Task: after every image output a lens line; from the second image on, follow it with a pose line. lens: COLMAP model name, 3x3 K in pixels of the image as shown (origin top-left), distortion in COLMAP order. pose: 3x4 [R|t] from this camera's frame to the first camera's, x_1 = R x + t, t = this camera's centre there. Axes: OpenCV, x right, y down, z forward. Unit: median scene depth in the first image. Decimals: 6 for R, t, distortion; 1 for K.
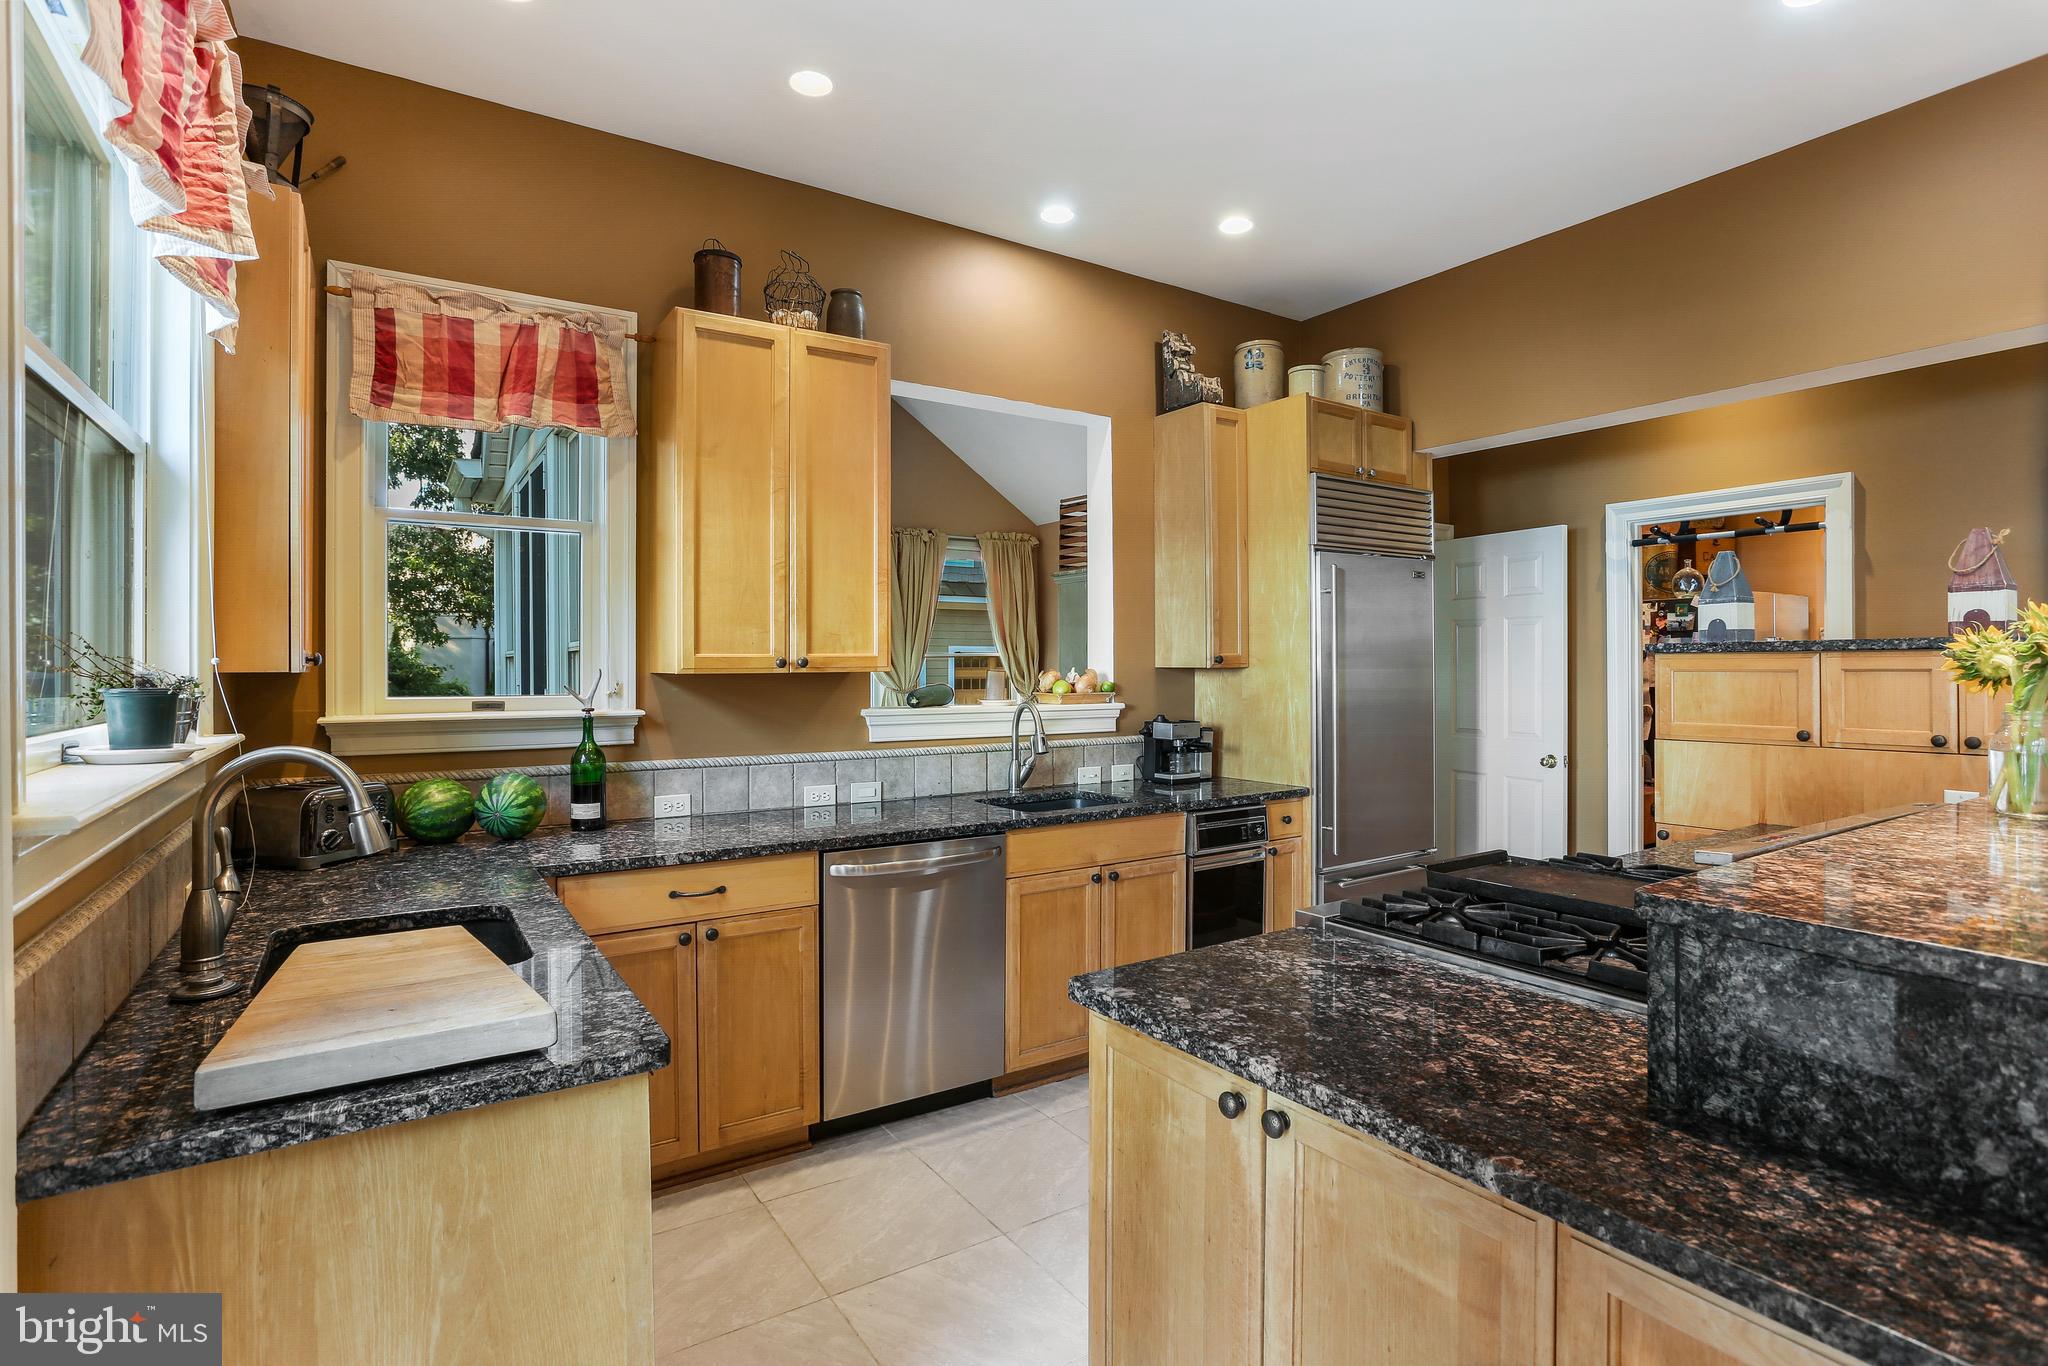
lens RADIAL K [[1000.6, 0, 1033.5], [0, 1000.6, 669.8], [0, 0, 1]] dist [-0.016367, 0.005748]
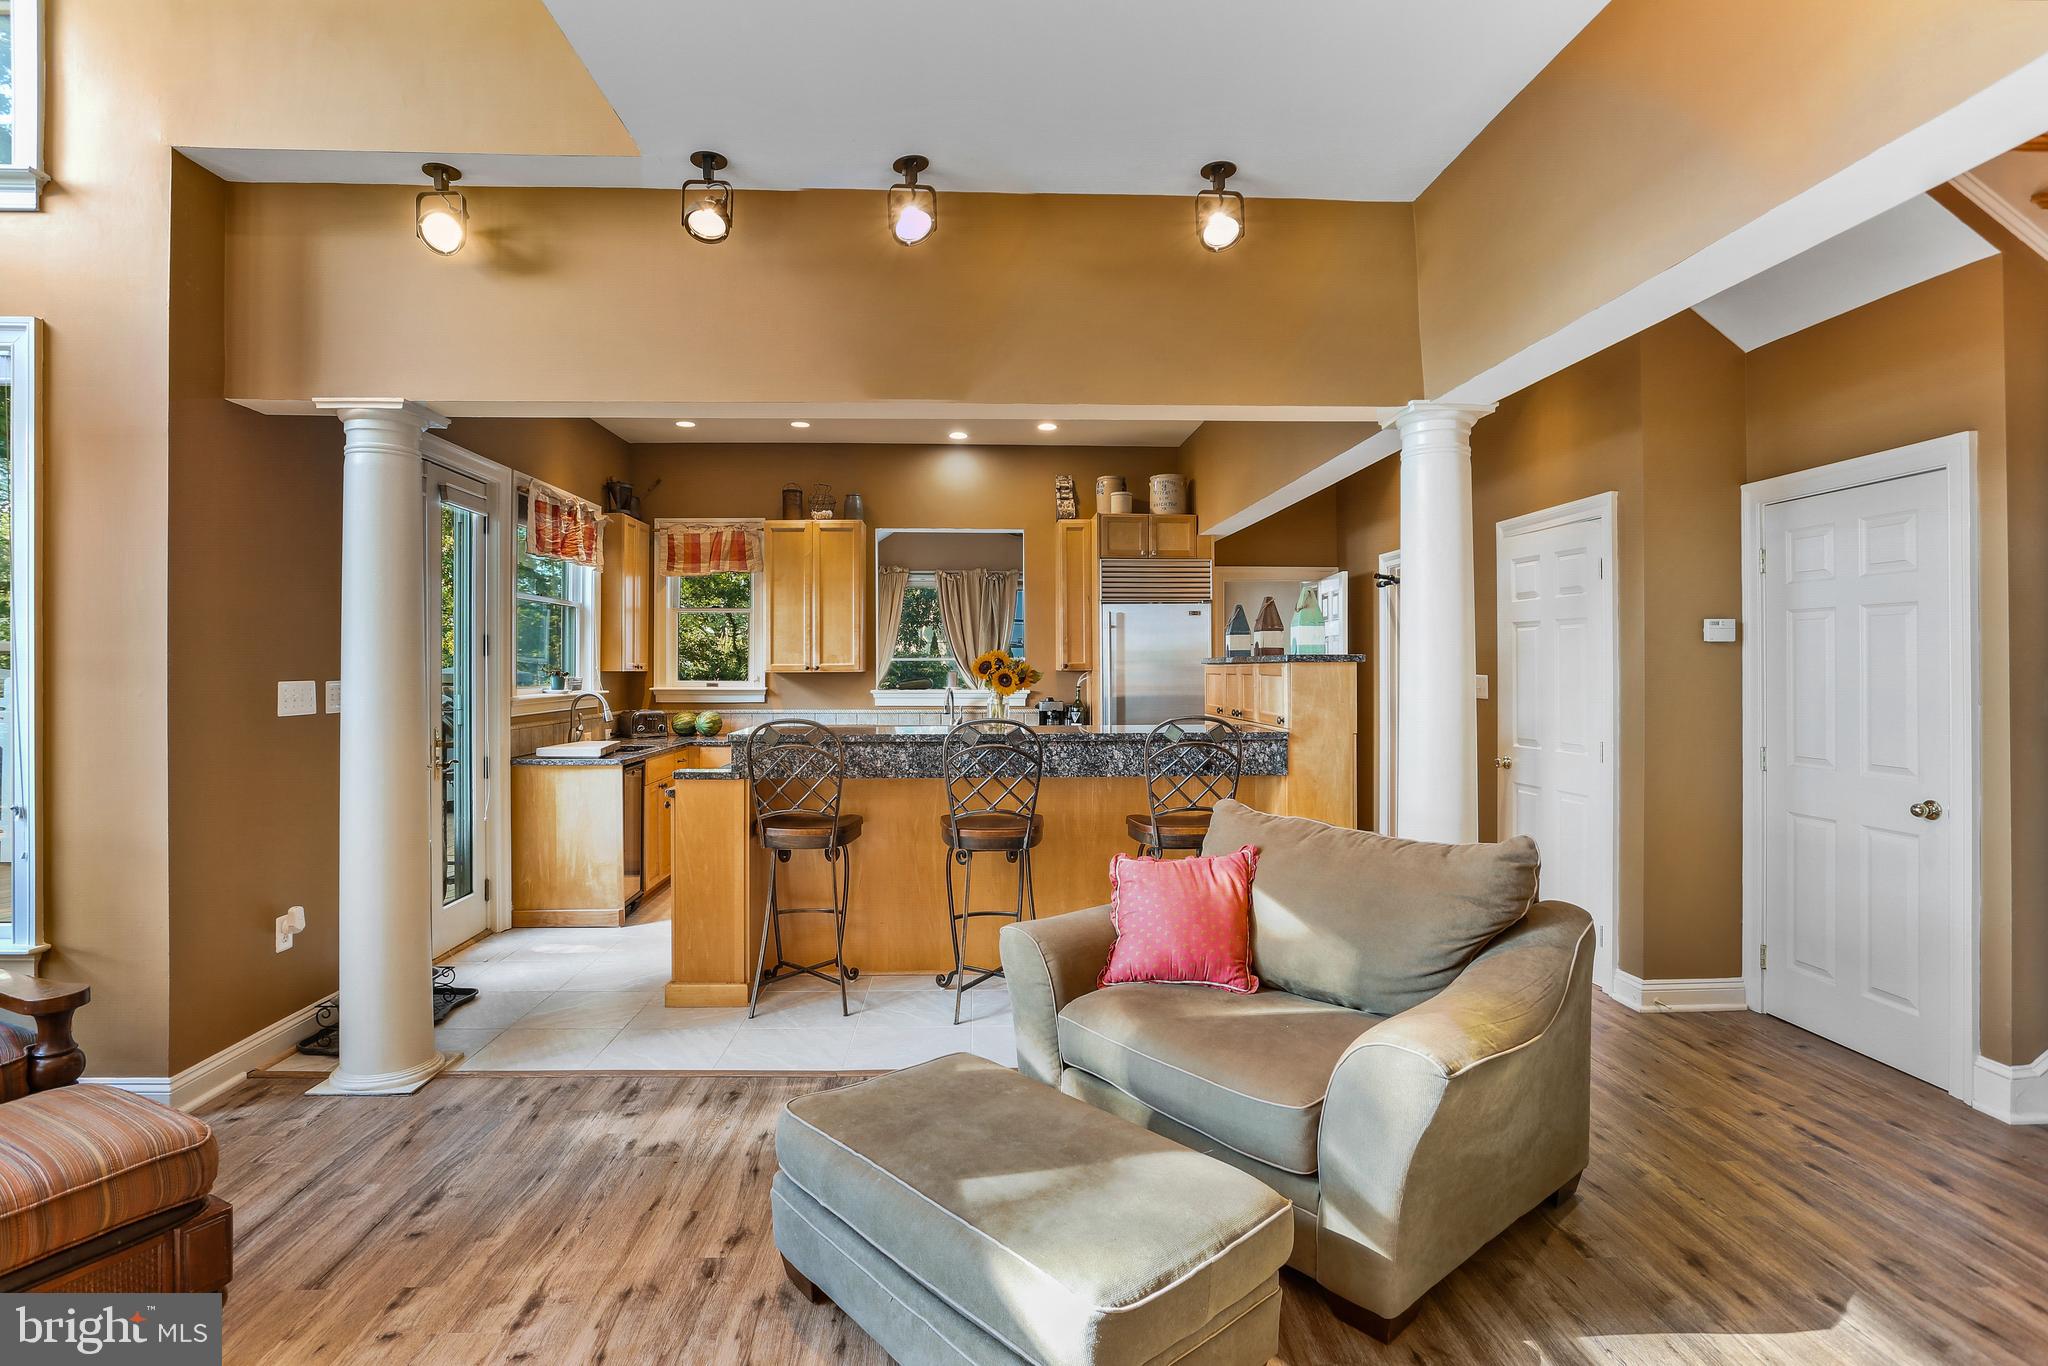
lens RADIAL K [[1000.6, 0, 1006.2], [0, 1000.6, 666.0], [0, 0, 1]] dist [-0.016367, 0.005748]
pose [[0.866772, 0.000716, -0.498704, 1.237791], [-0.002095, 0.999995, -0.002207, -0.007100], [0.498700, 0.002958, 0.866770, -0.734744]]
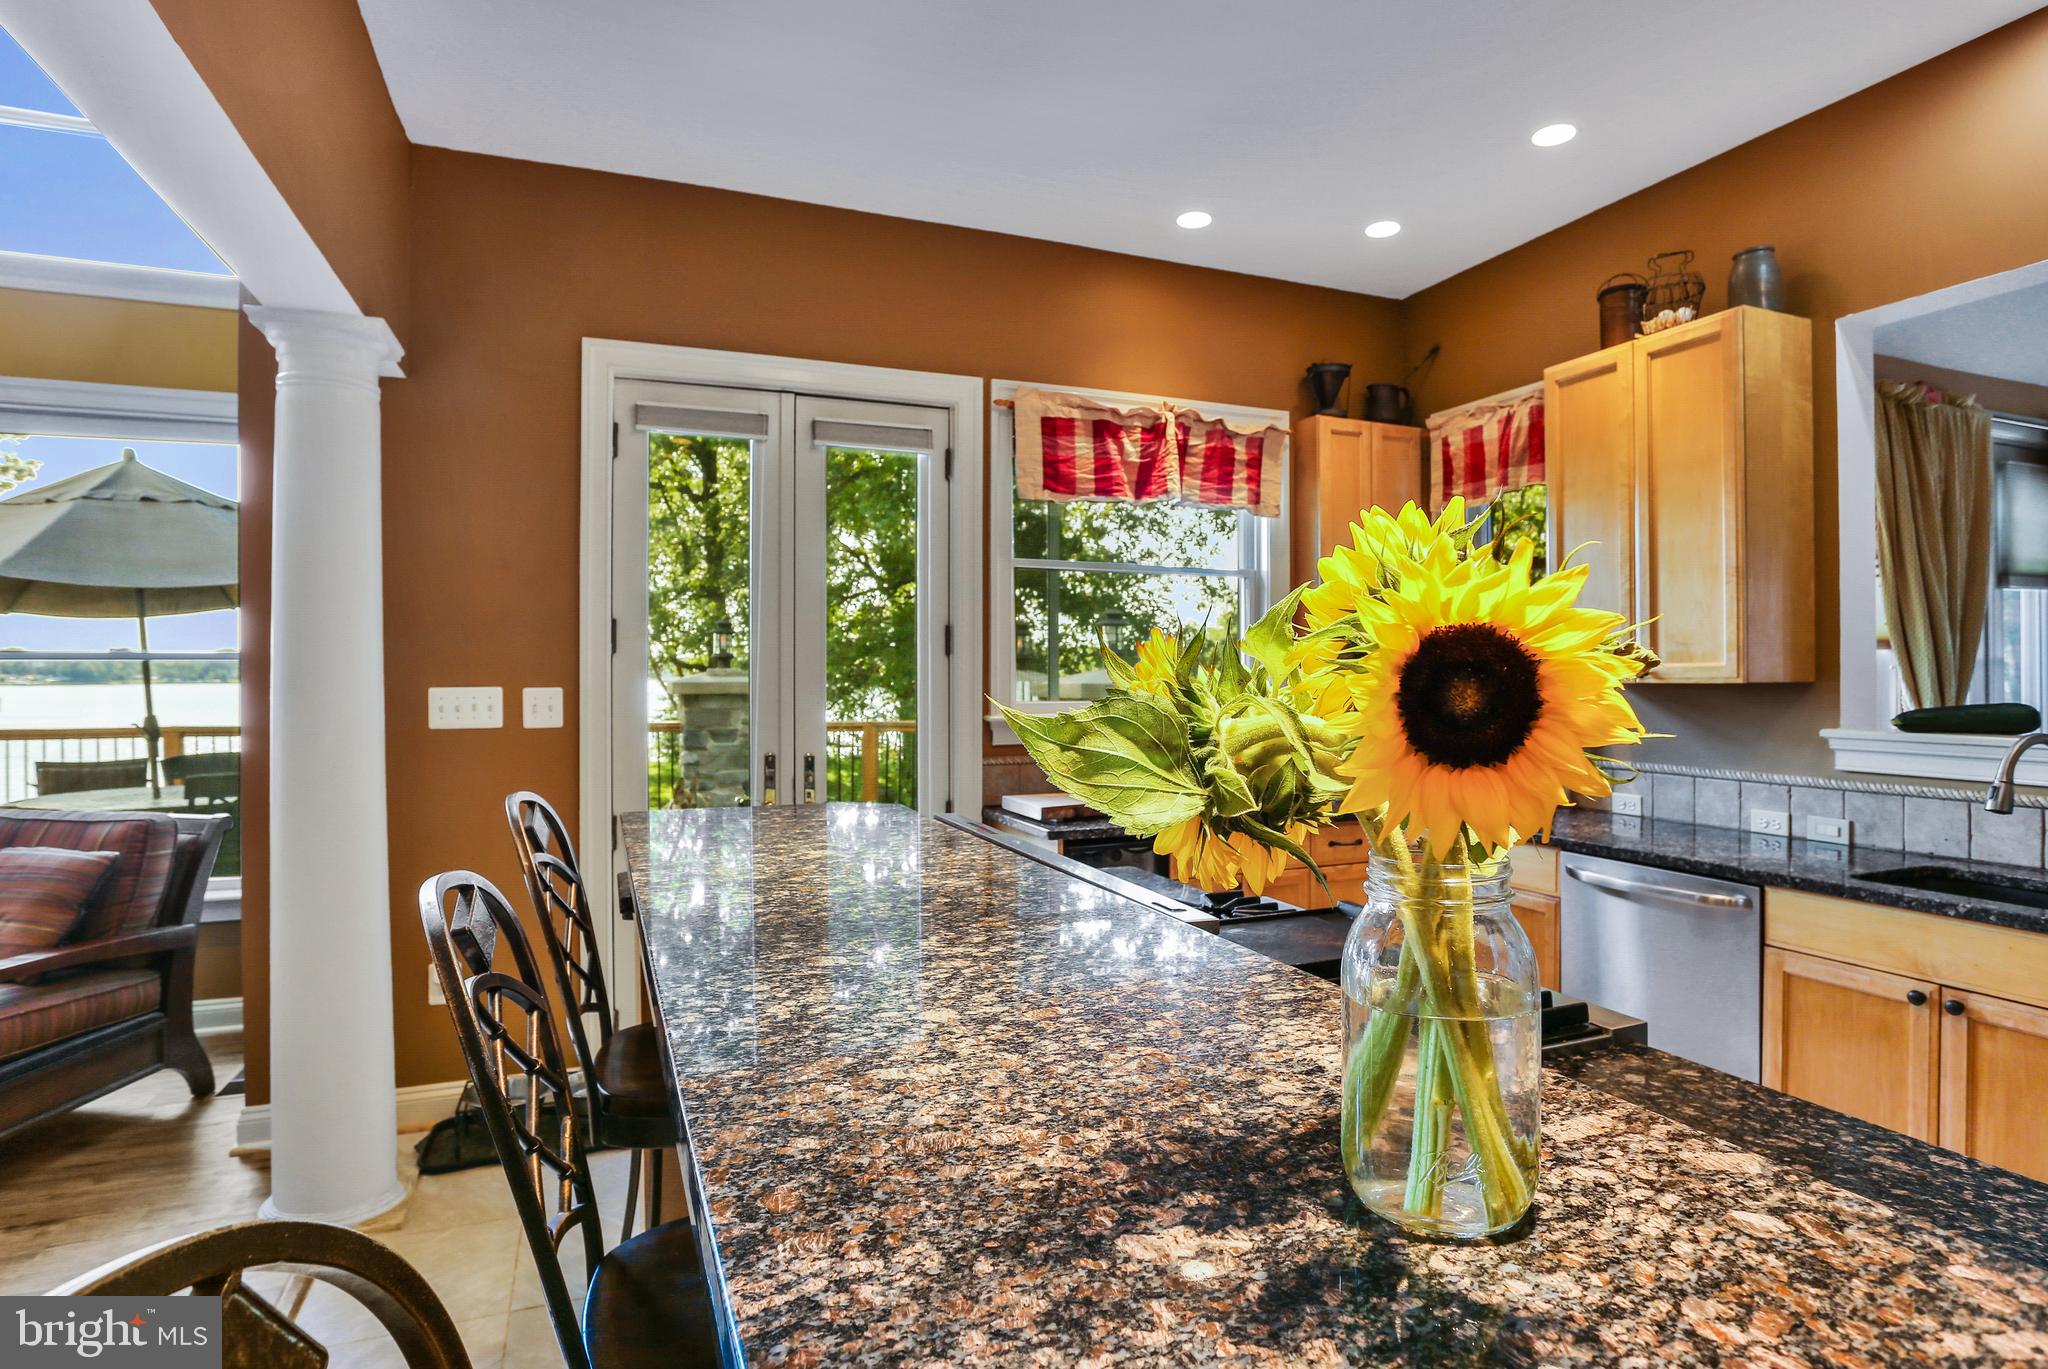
lens RADIAL K [[1000.6, 0, 1026.3], [0, 1000.6, 672.3], [0, 0, 1]] dist [-0.016367, 0.005748]
pose [[-0.154455, 0.003335, -0.987994, 0.807079], [-0.002858, 0.999989, 0.003822, -0.008856], [0.987996, 0.003414, -0.154444, 0.518038]]
